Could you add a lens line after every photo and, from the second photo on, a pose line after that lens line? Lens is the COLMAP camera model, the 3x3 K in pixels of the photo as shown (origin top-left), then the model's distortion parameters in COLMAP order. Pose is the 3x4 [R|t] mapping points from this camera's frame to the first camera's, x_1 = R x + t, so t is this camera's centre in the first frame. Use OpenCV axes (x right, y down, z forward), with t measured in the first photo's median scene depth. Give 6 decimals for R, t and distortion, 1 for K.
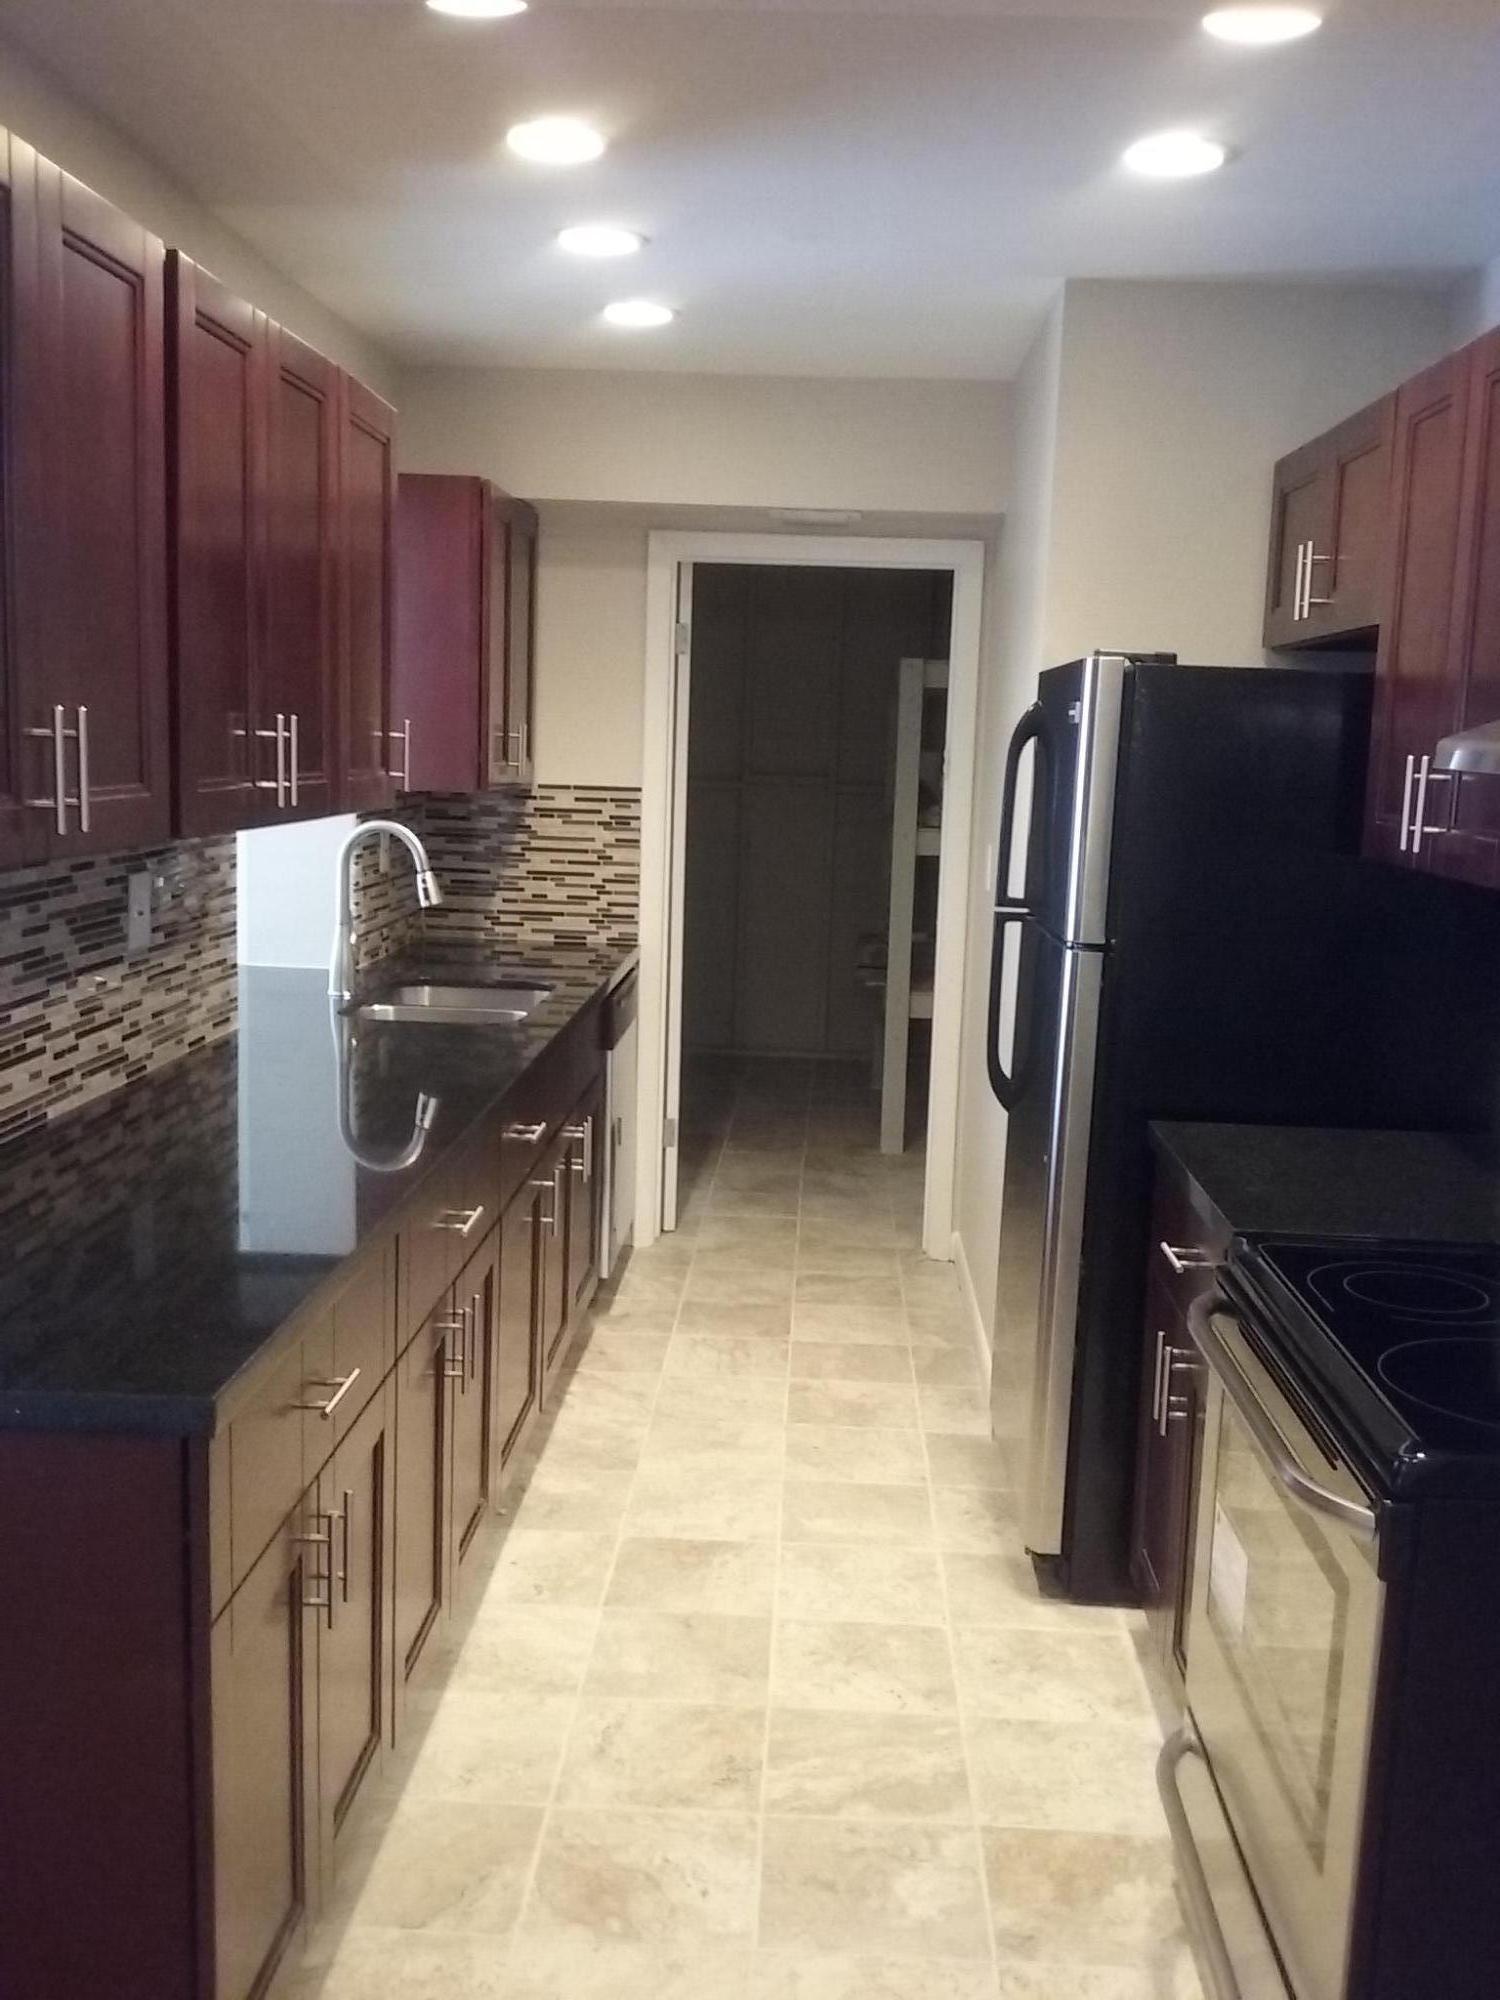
lens RADIAL K [[1861.4, 0, 750.0], [0, 1861.4, 1000.0], [0, 0, 1]] dist [0.109665, -0.313473]
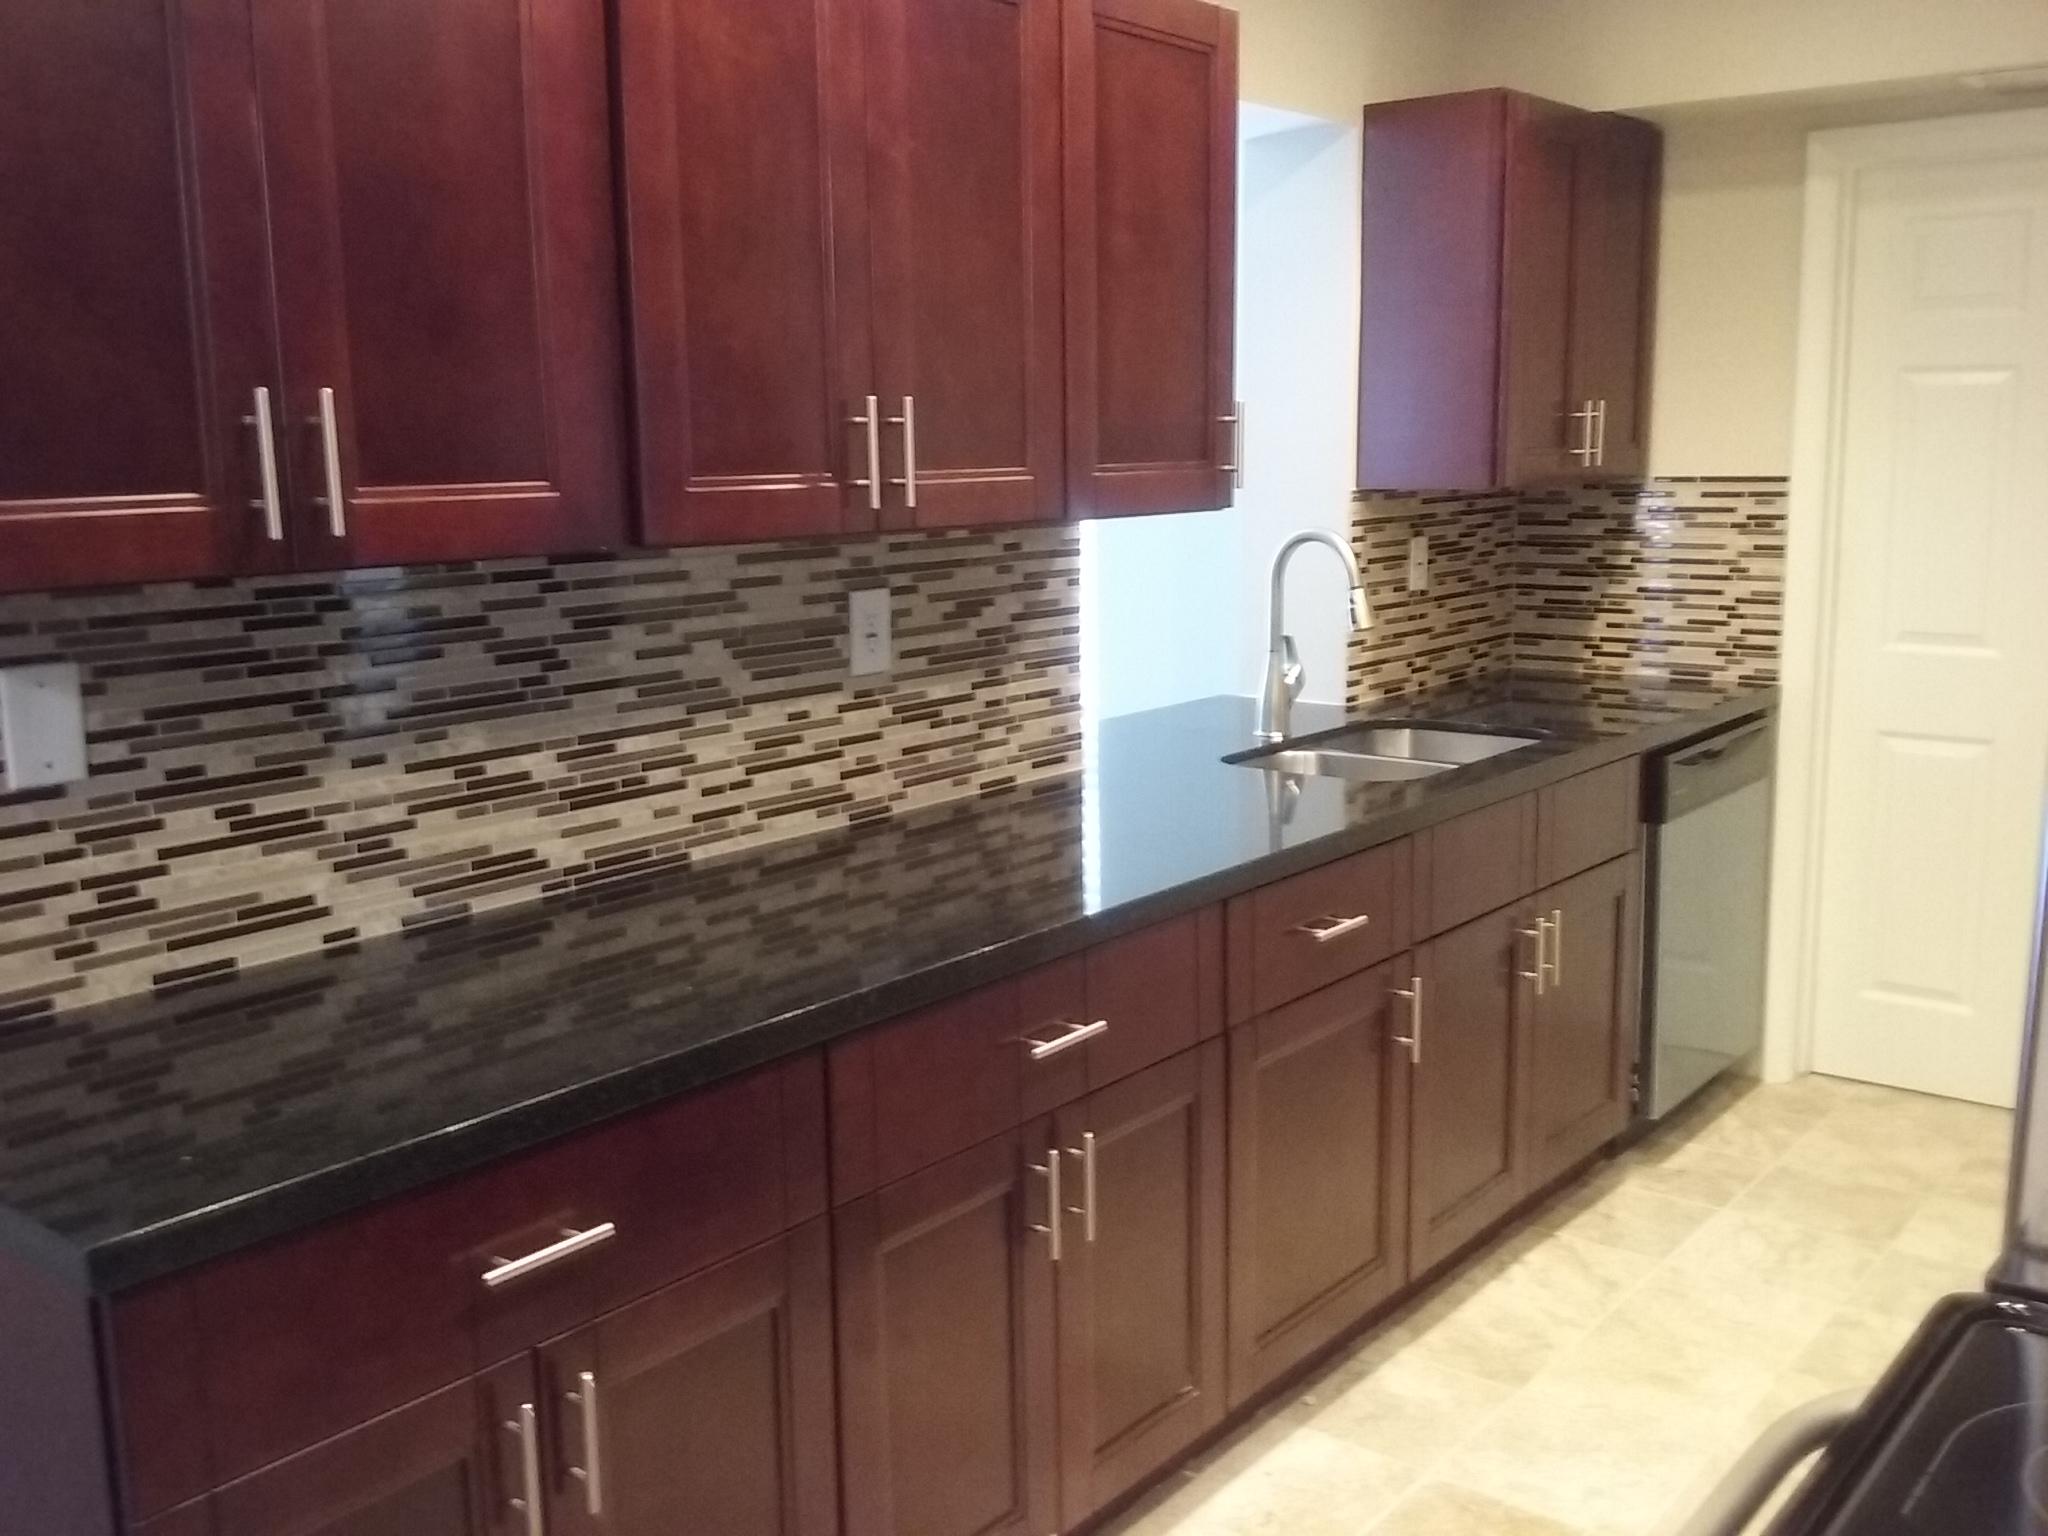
lens RADIAL K [[1906.1, 0, 1024.0], [0, 1906.1, 768.0], [0, 0, 1]] dist [0.109665, -0.313473]
pose [[0.798719, 0.055650, -0.599125, 0.237839], [-0.042221, 0.998443, 0.036455, -0.017003], [0.600221, -0.003822, 0.799825, 0.278343]]
